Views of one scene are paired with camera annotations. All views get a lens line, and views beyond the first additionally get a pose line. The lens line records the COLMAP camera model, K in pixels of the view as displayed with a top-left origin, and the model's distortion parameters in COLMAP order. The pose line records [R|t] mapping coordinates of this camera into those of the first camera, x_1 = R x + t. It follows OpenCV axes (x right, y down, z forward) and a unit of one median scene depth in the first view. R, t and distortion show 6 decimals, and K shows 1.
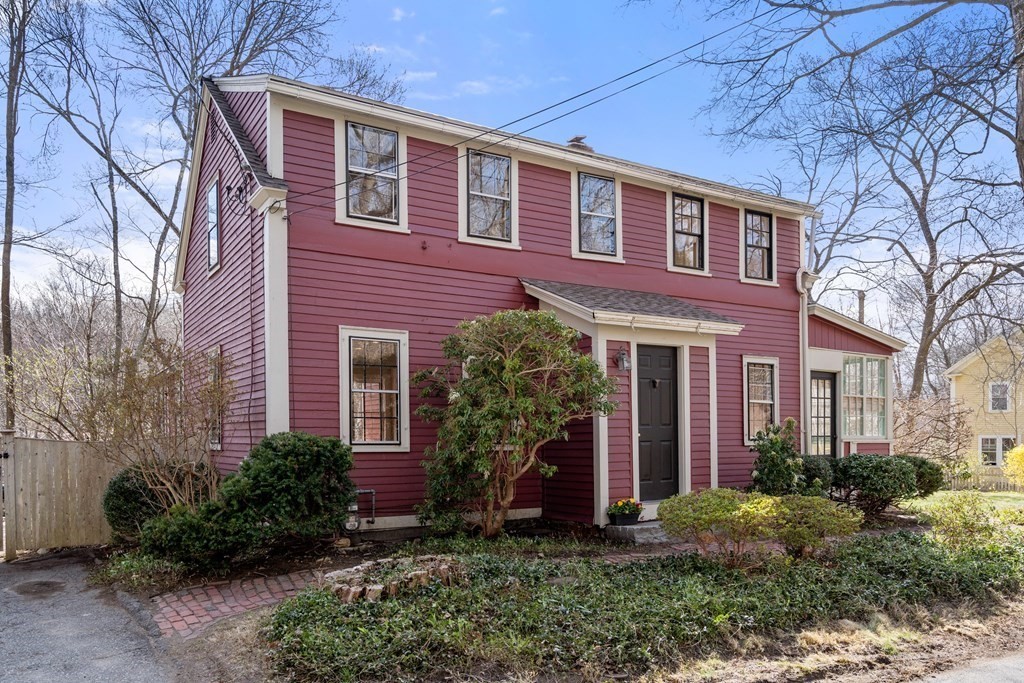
lens RADIAL K [[749.7, 0, 511.6], [0, 749.7, 438.6], [0, 0, 1]] dist [0.007365, 0.000344]
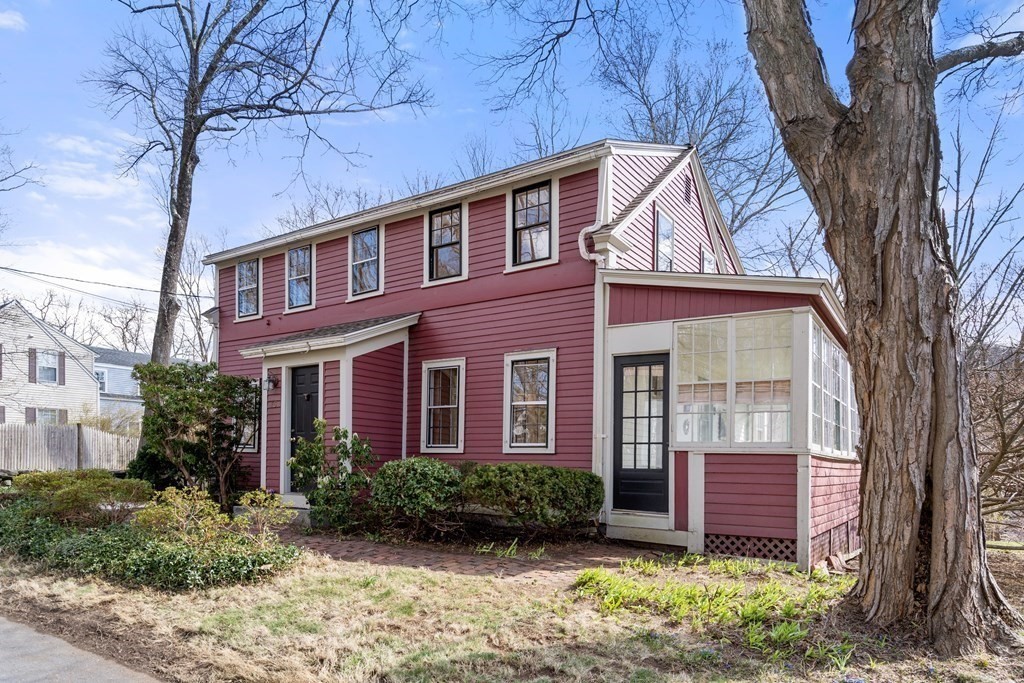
lens RADIAL K [[677.4, 0, 458.7], [0, 677.4, 447.7], [0, 0, 1]] dist [-0.001360, -0.000494]
pose [[0.376206, 0.003834, -0.926528, 1.394937], [-0.006979, 0.999975, 0.001304, 0.002510], [0.926510, 0.005976, 0.376223, 0.854678]]
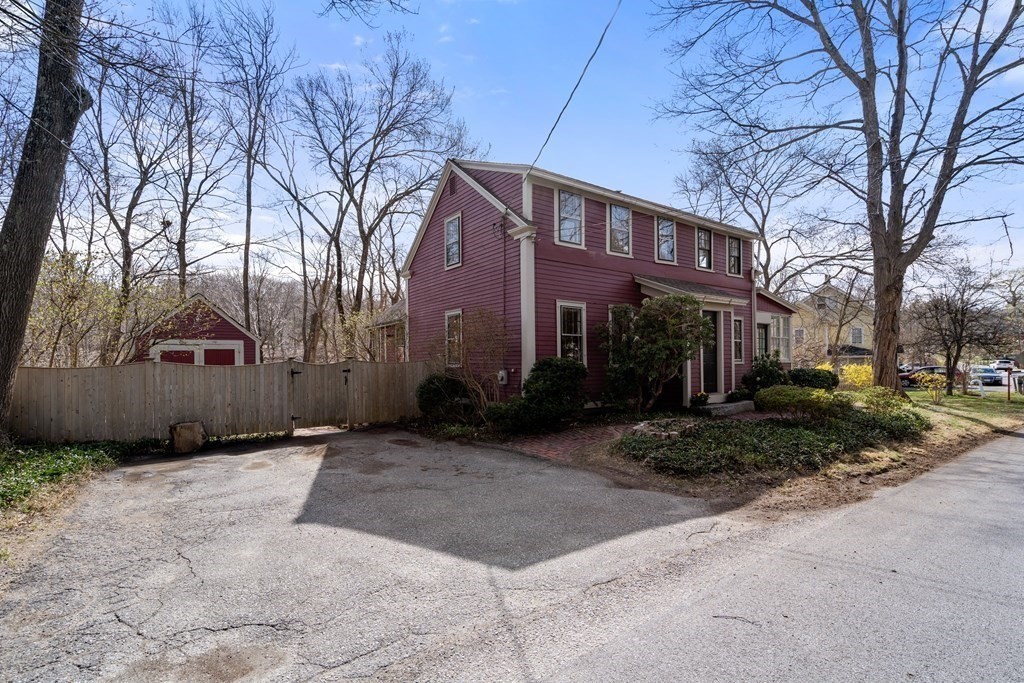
lens RADIAL K [[464.1, 0, 511.7], [0, 464.1, 359.6], [0, 0, 1]] dist [-0.000505, -0.000039]
pose [[0.997643, -0.001997, 0.068582, -0.399462], [0.002356, 0.999984, -0.005158, 0.003083], [-0.068571, 0.005308, 0.997632, -0.129043]]
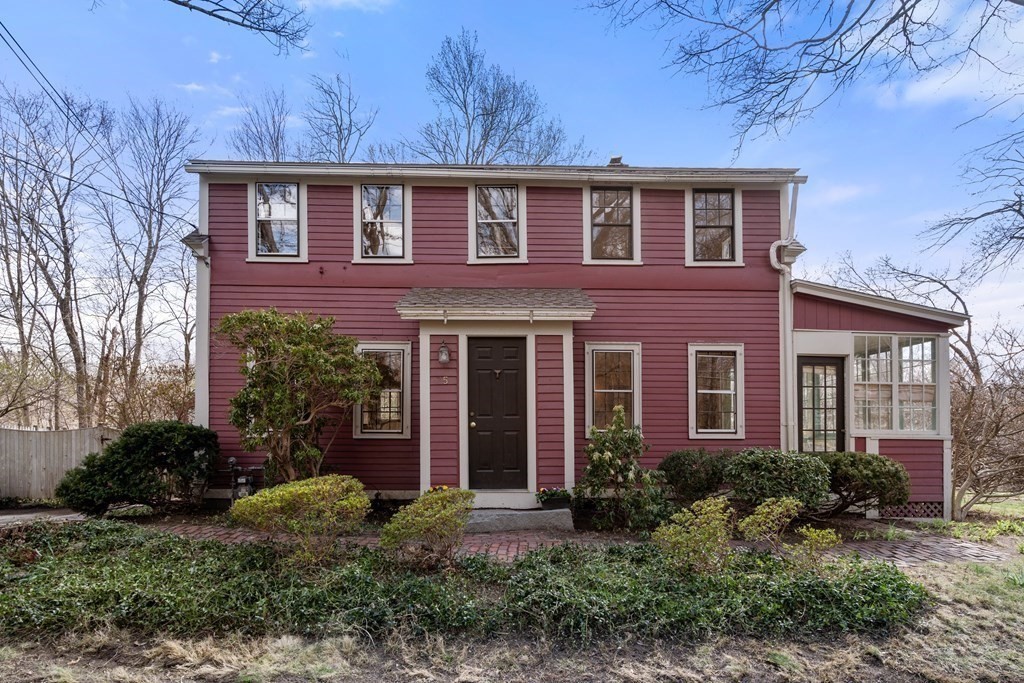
lens RADIAL K [[558.3, 0, 514.9], [0, 558.3, 432.5], [0, 0, 1]] dist [-0.003279, -0.000209]
pose [[0.866085, 0.005195, -0.499870, 0.628342], [-0.009889, 0.999928, -0.006742, 0.010844], [0.499799, 0.010782, 0.866074, 0.379316]]
